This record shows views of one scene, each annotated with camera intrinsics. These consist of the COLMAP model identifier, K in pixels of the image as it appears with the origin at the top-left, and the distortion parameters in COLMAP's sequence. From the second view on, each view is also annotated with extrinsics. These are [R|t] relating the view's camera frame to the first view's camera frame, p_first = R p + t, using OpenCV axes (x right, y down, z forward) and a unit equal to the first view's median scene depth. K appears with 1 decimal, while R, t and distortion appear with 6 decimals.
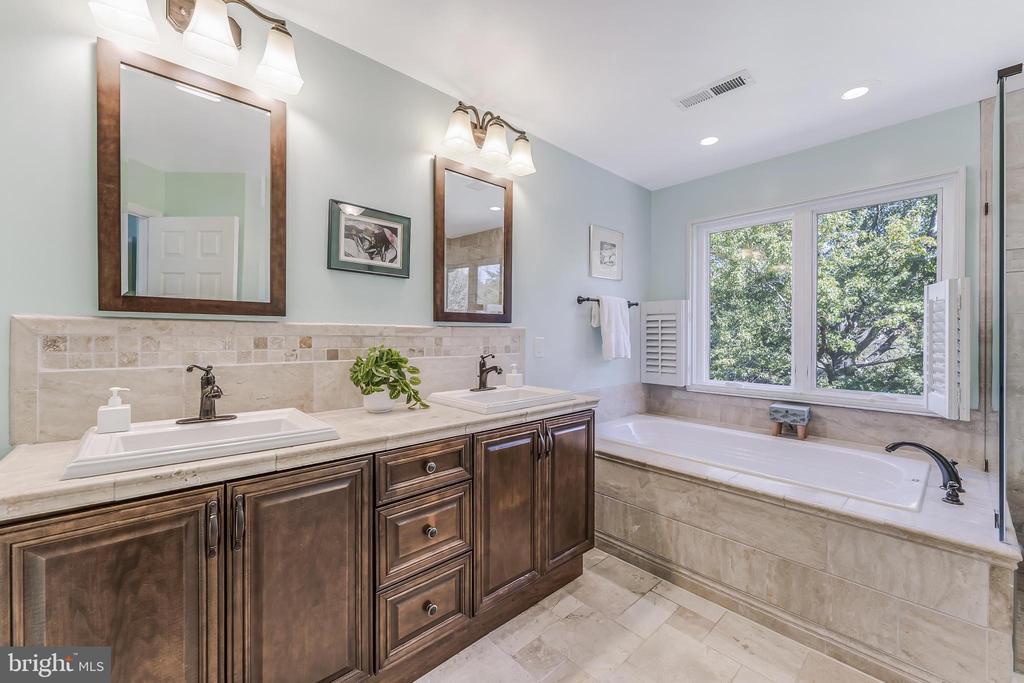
lens RADIAL K [[412.4, 0, 512.0], [0, 412.4, 341.5], [0, 0, 1]] dist [-0.000124, 0.000006]
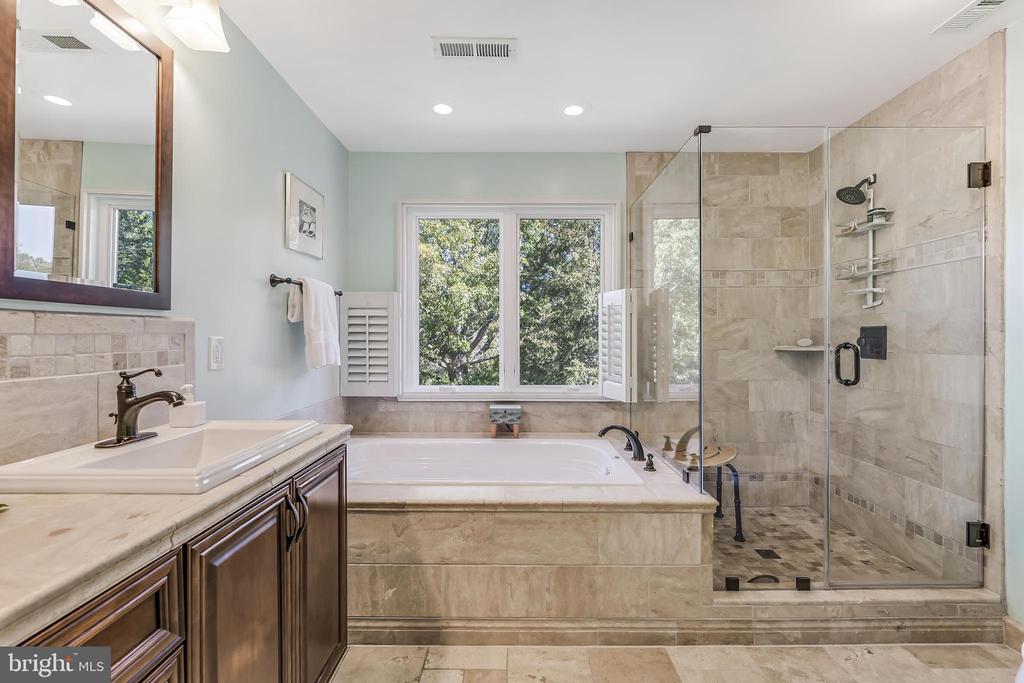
lens RADIAL K [[464.3, 0, 516.7], [0, 464.3, 342.2], [0, 0, 1]] dist [-0.001222, -0.000301]
pose [[0.673616, -0.008966, 0.739027, -0.164868], [0.011849, 0.999929, 0.001331, 0.002428], [-0.738987, 0.007861, 0.673674, 0.276139]]
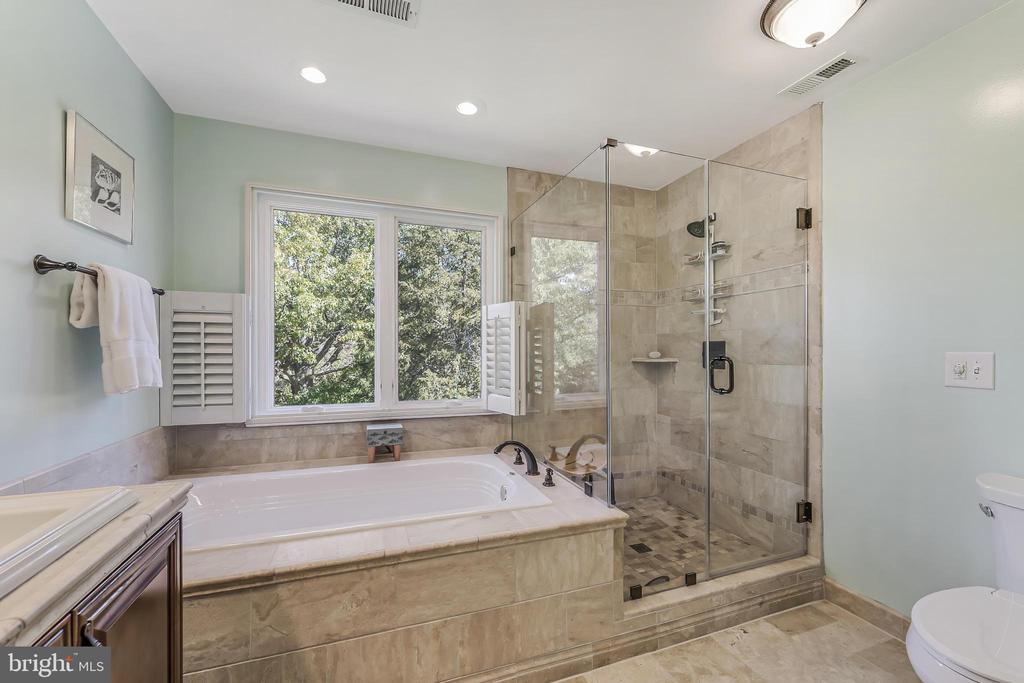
lens RADIAL K [[416.8, 0, 513.2], [0, 416.8, 352.2], [0, 0, 1]] dist [0.000146, -0.000177]
pose [[0.378711, -0.007127, 0.925487, -0.075707], [0.012254, 0.999921, 0.002686, -0.003178], [-0.925434, 0.010324, 0.378769, 0.483776]]
